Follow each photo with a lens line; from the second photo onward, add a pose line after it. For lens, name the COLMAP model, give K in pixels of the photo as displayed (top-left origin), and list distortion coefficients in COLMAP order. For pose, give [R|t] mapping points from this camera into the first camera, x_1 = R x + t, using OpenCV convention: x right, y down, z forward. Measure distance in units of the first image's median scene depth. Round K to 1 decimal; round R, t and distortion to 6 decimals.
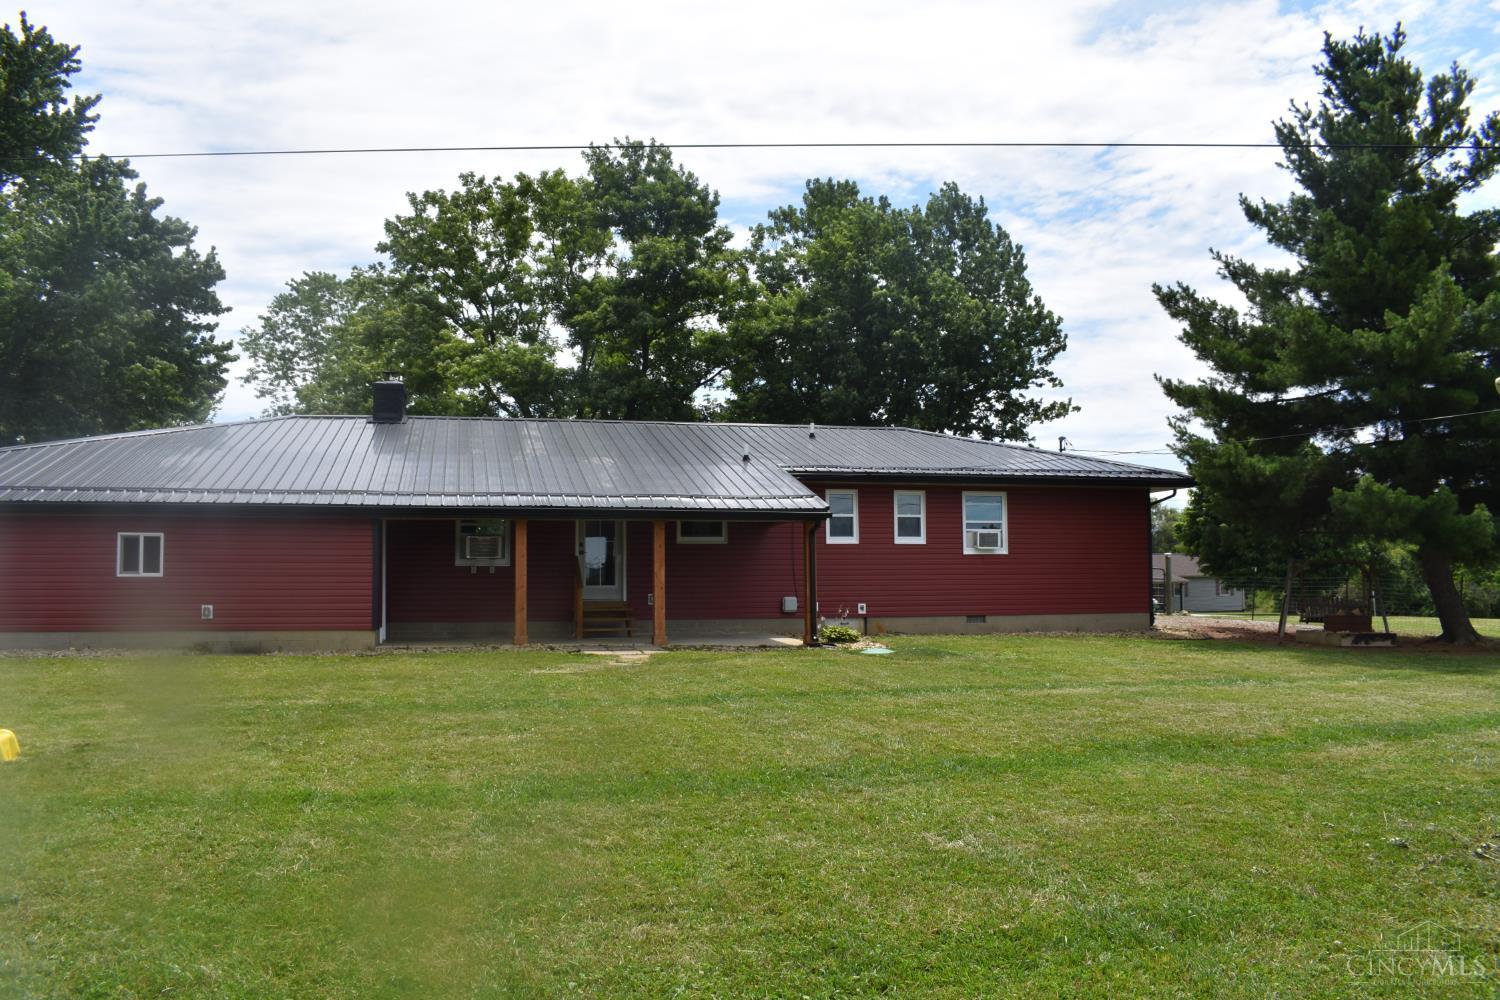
lens RADIAL K [[1197.3, 0, 749.7], [0, 1197.3, 494.5], [0, 0, 1]] dist [-0.090249, 0.026637]
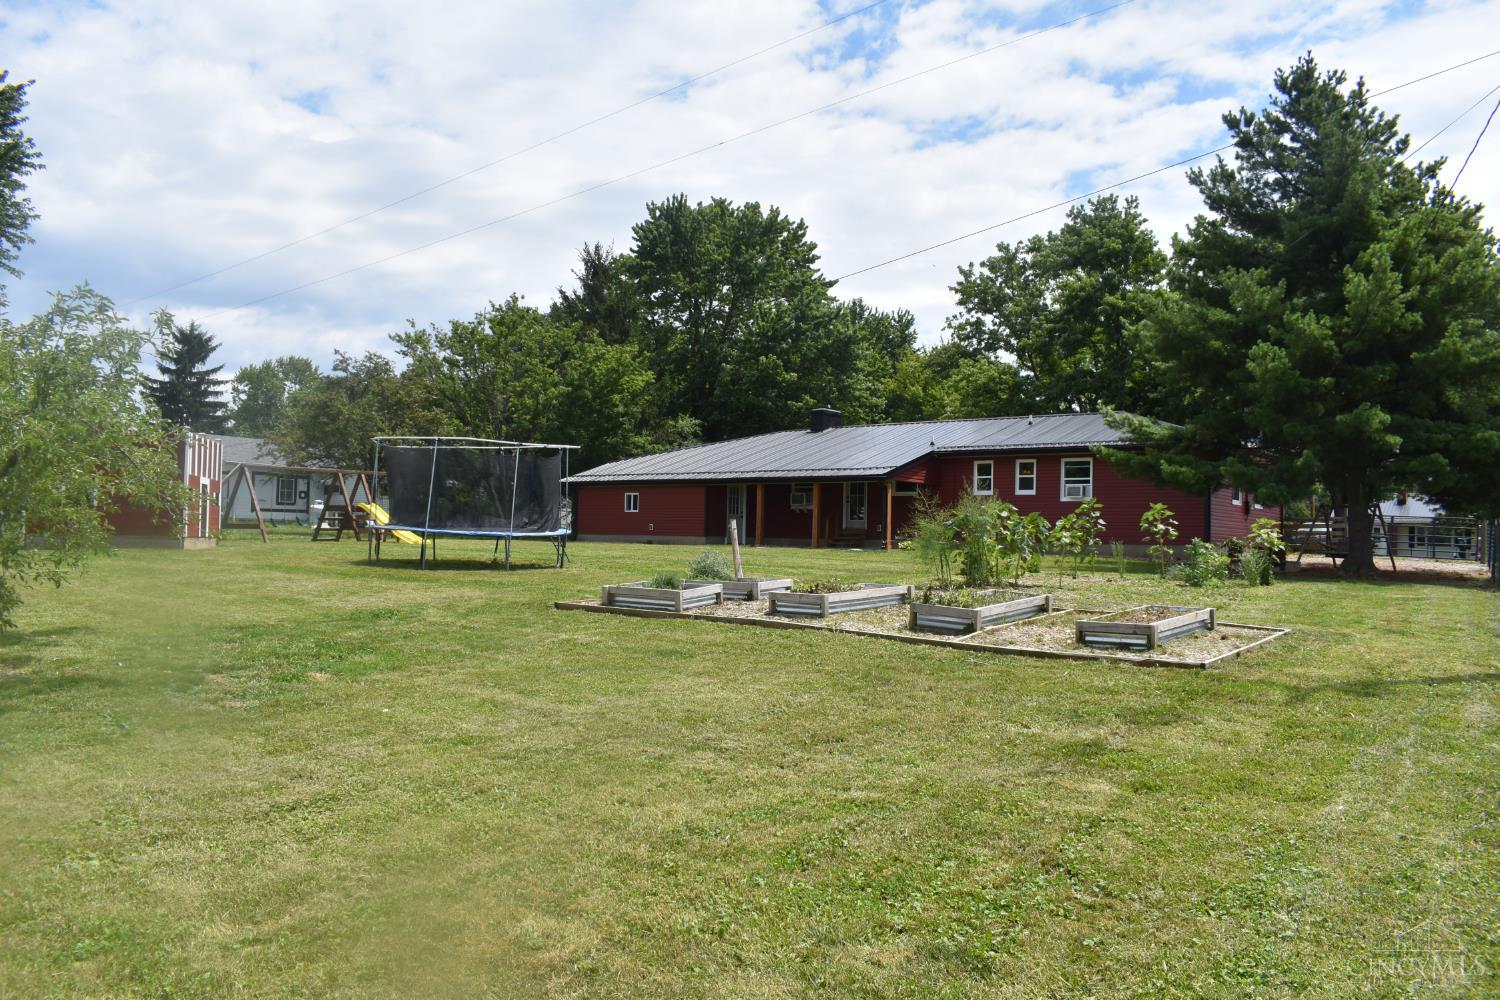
lens RADIAL K [[1197.3, 0, 749.8], [0, 1197.3, 506.9], [0, 0, 1]] dist [-0.090249, 0.026637]
pose [[0.591230, -0.002258, -0.806500, 1.144356], [0.034995, 0.999126, 0.022858, 0.009816], [0.805743, -0.041738, 0.590793, -0.177262]]
